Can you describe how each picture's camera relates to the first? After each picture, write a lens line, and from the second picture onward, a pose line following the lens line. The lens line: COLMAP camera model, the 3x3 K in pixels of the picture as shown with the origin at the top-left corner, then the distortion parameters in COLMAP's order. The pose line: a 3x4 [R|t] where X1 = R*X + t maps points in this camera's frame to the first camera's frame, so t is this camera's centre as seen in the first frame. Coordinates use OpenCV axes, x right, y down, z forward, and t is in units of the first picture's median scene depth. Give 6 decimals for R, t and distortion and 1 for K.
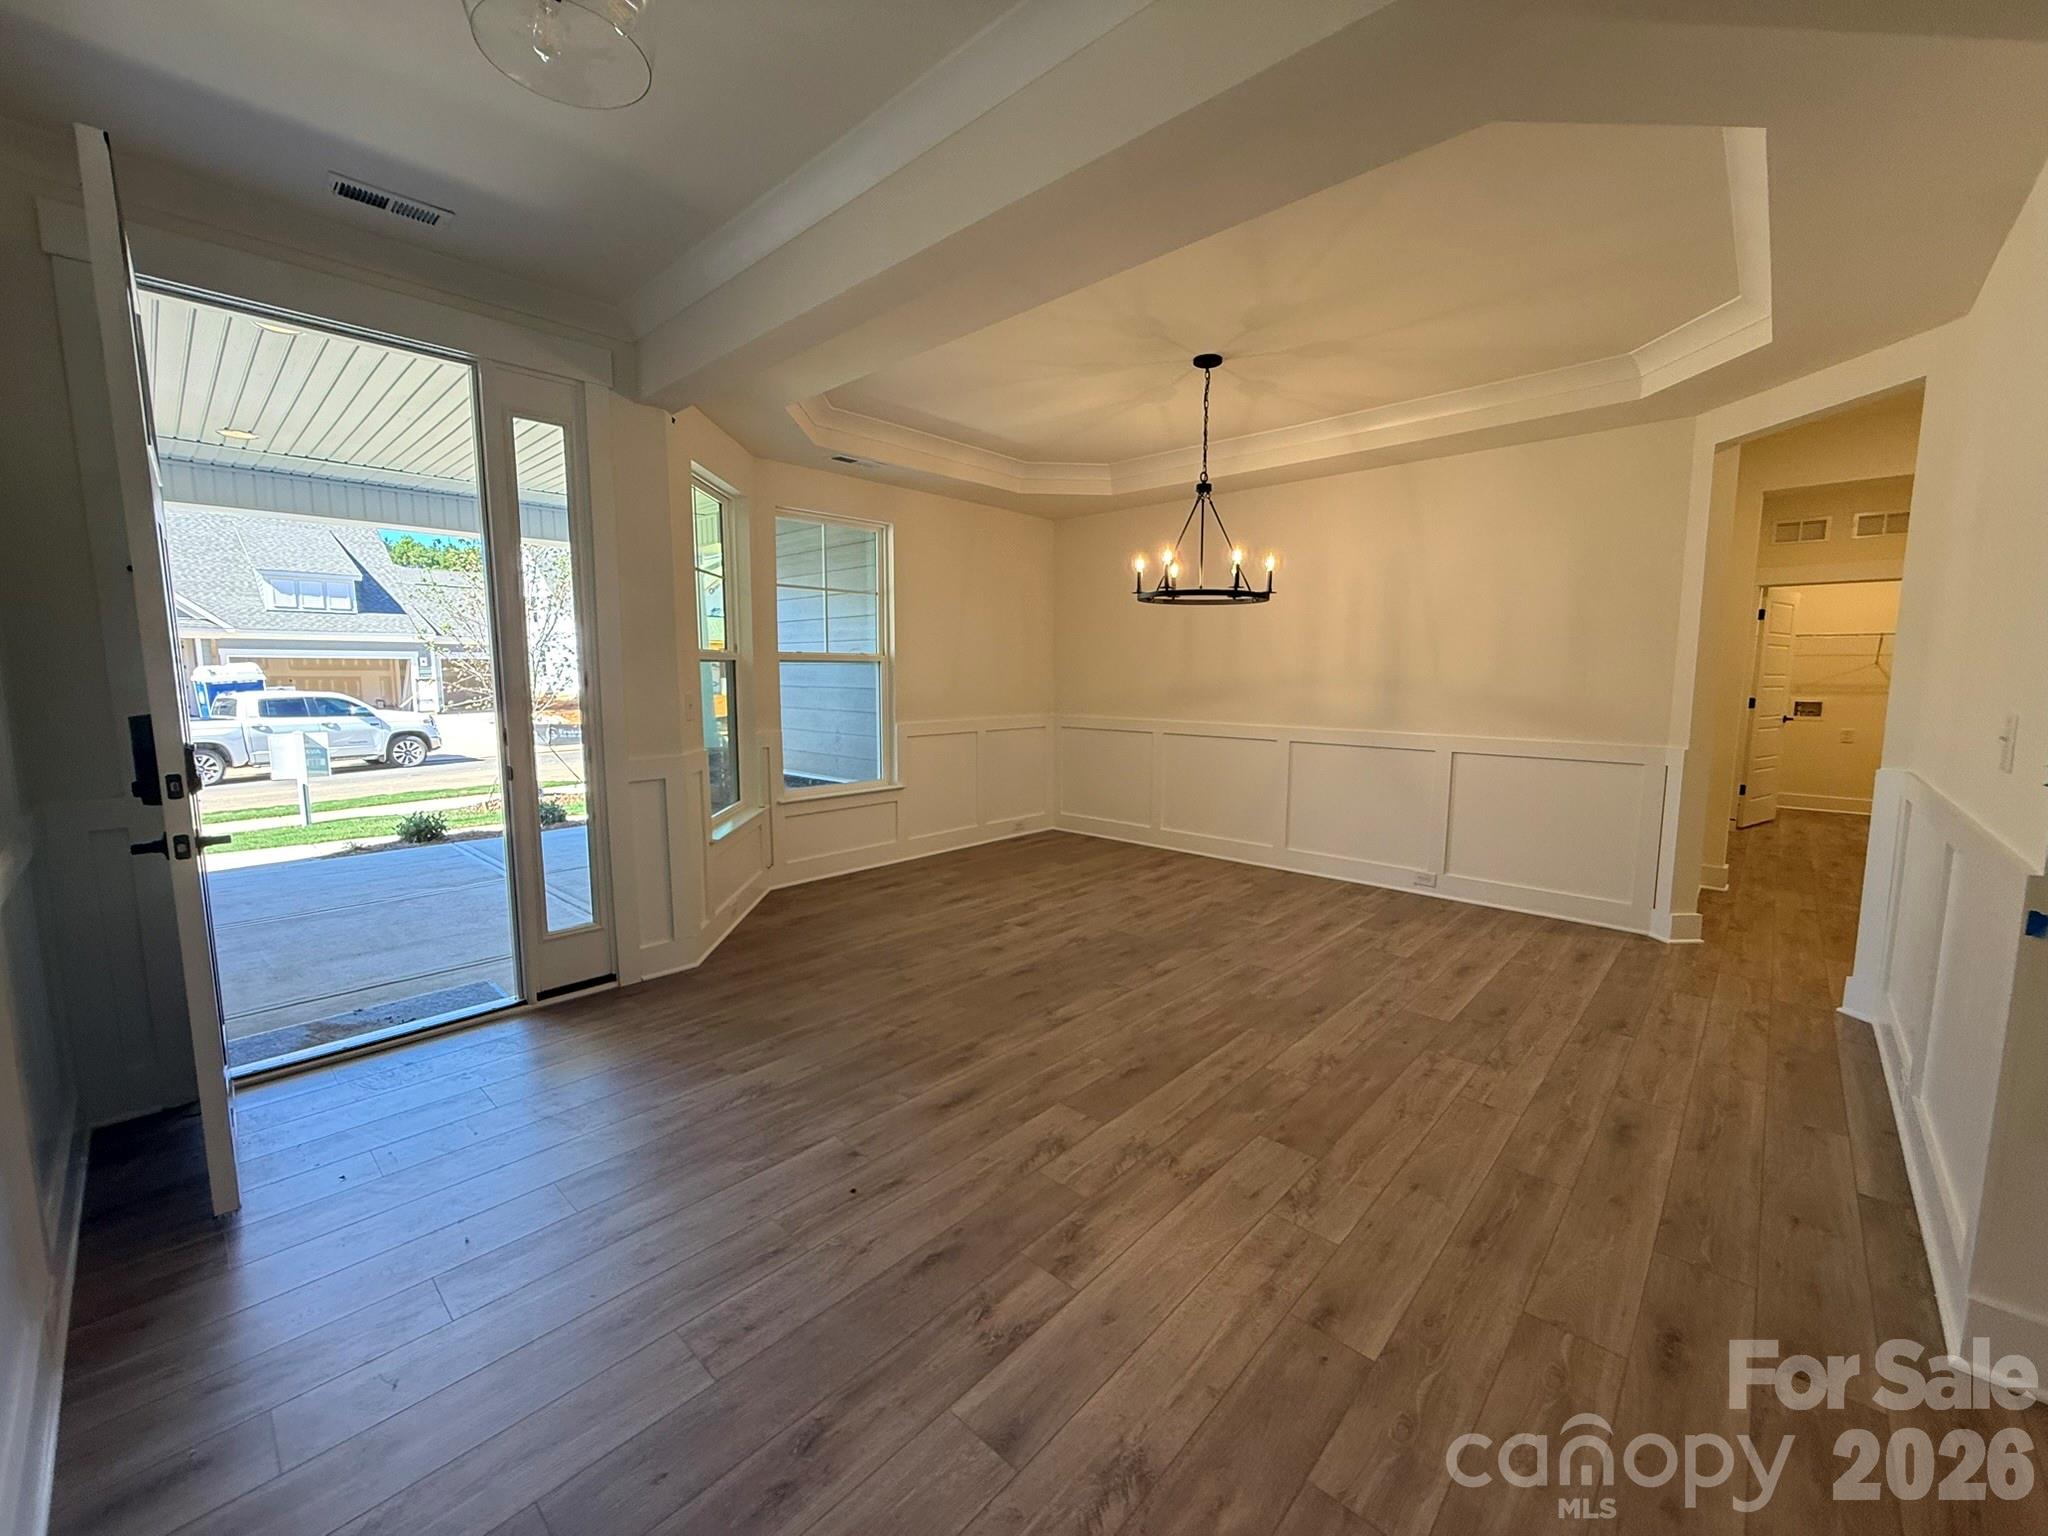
lens RADIAL K [[815.2, 0, 1021.3], [0, 815.2, 763.4], [0, 0, 1]] dist [0.000392, -0.000286]
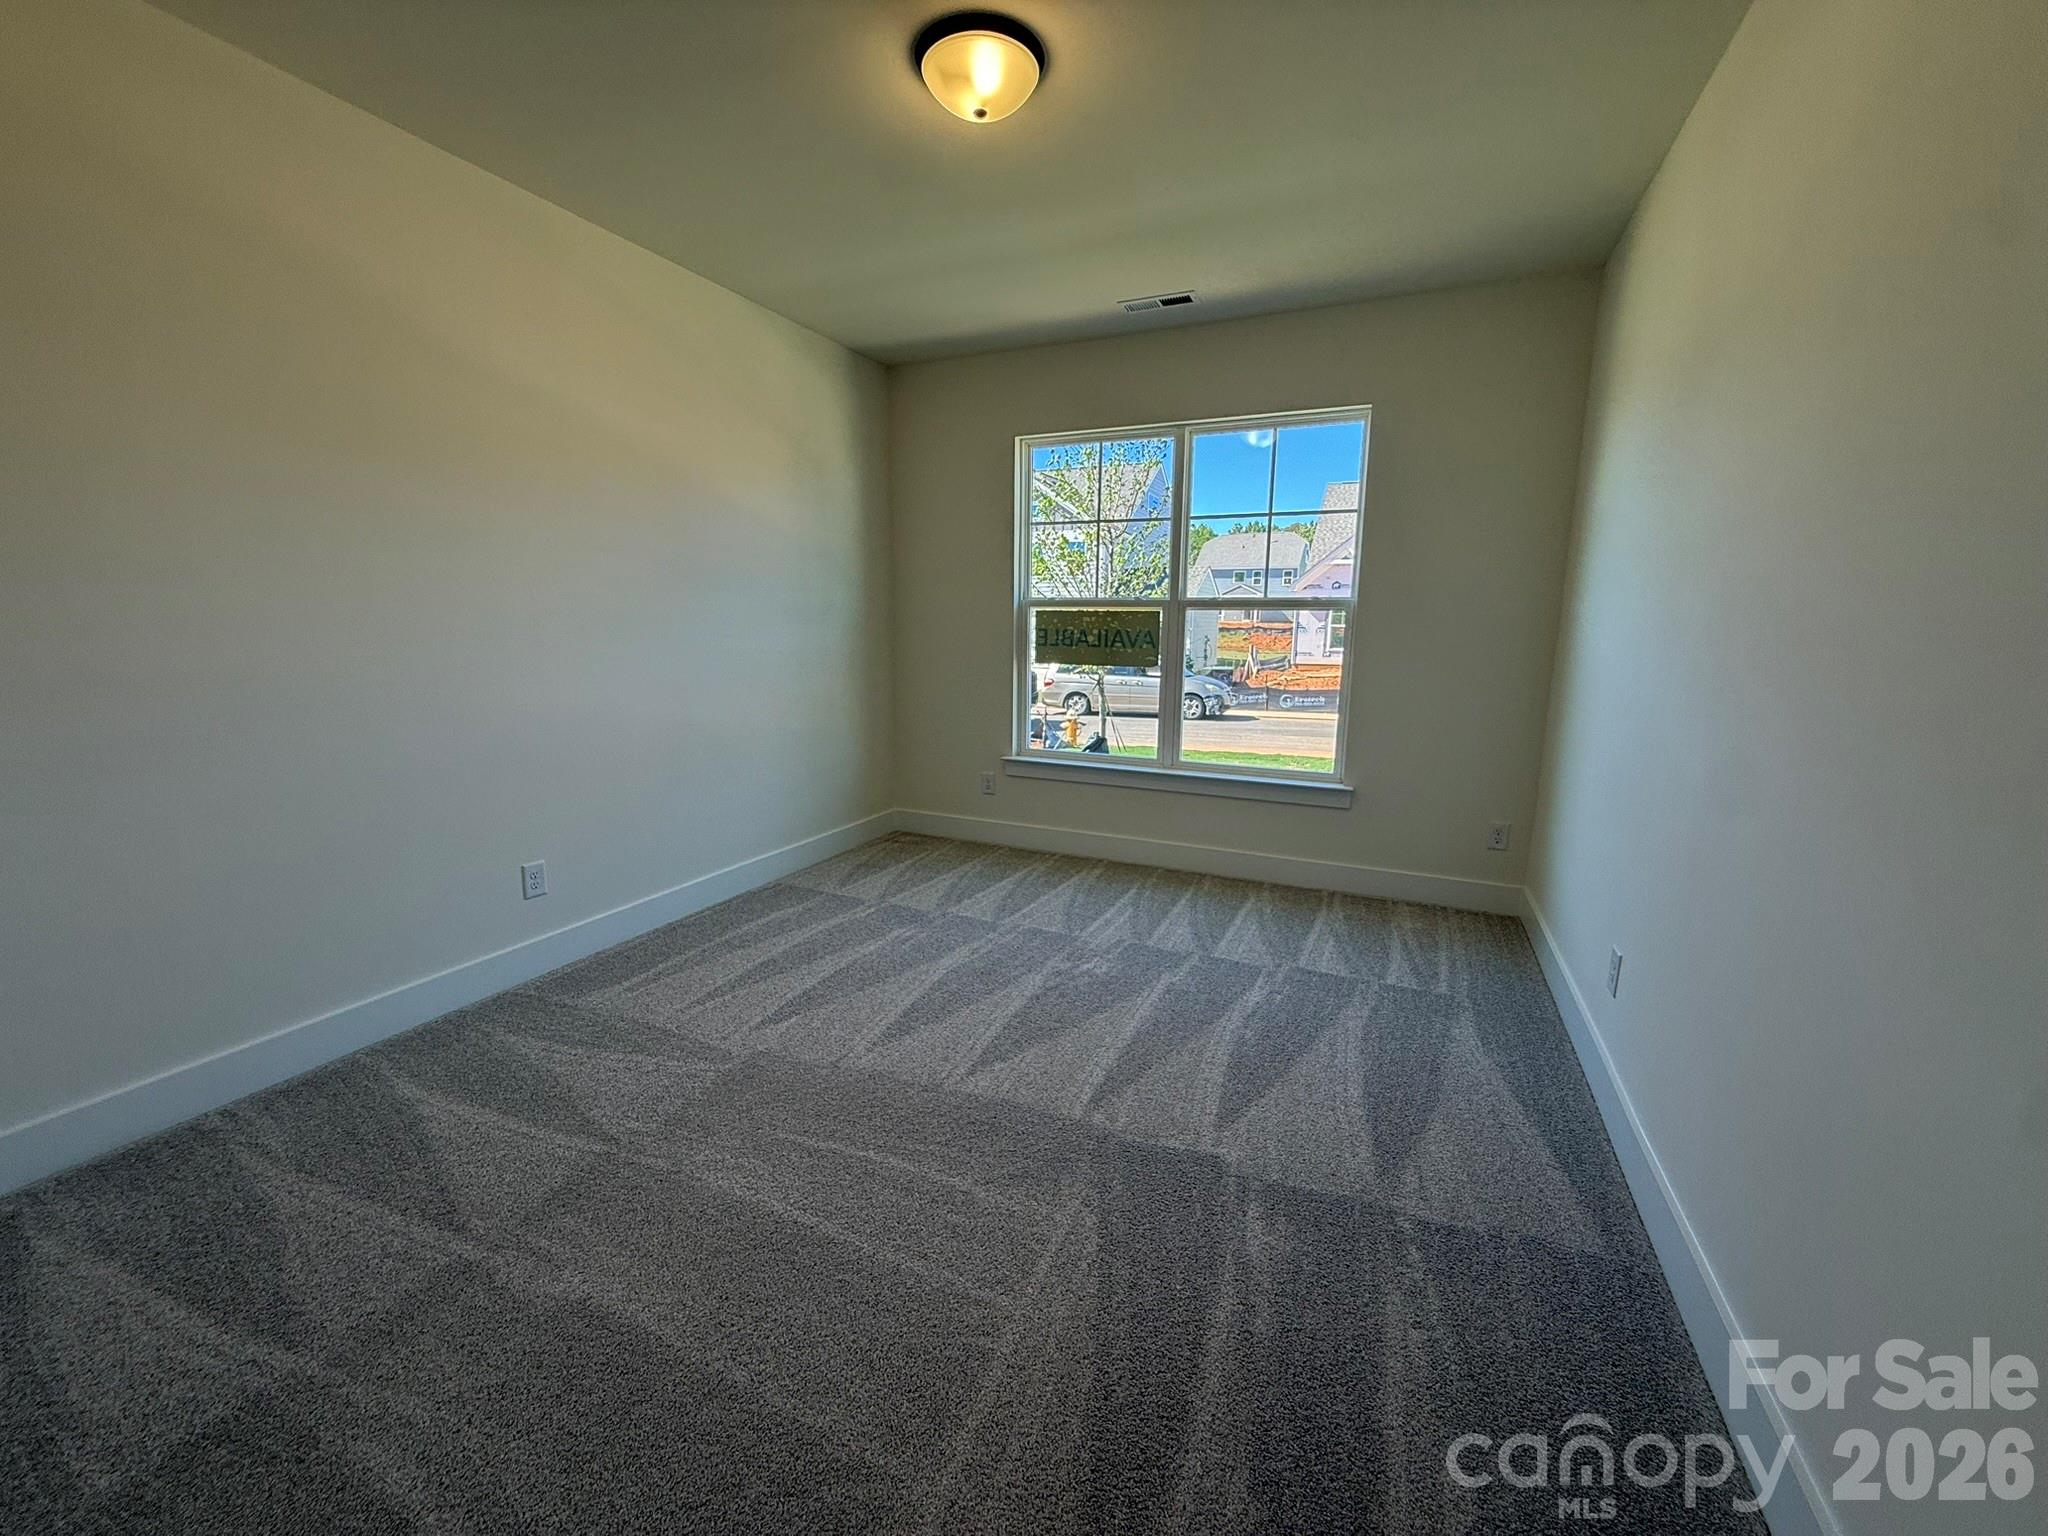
lens RADIAL K [[815.2, 0, 1021.3], [0, 815.2, 763.4], [0, 0, 1]] dist [0.000392, -0.000286]
pose [[0.314089, 0.140988, -0.938867, 0.448758], [-0.131366, 0.985853, 0.104096, -0.032155], [0.940261, 0.090640, 0.328167, 0.558065]]
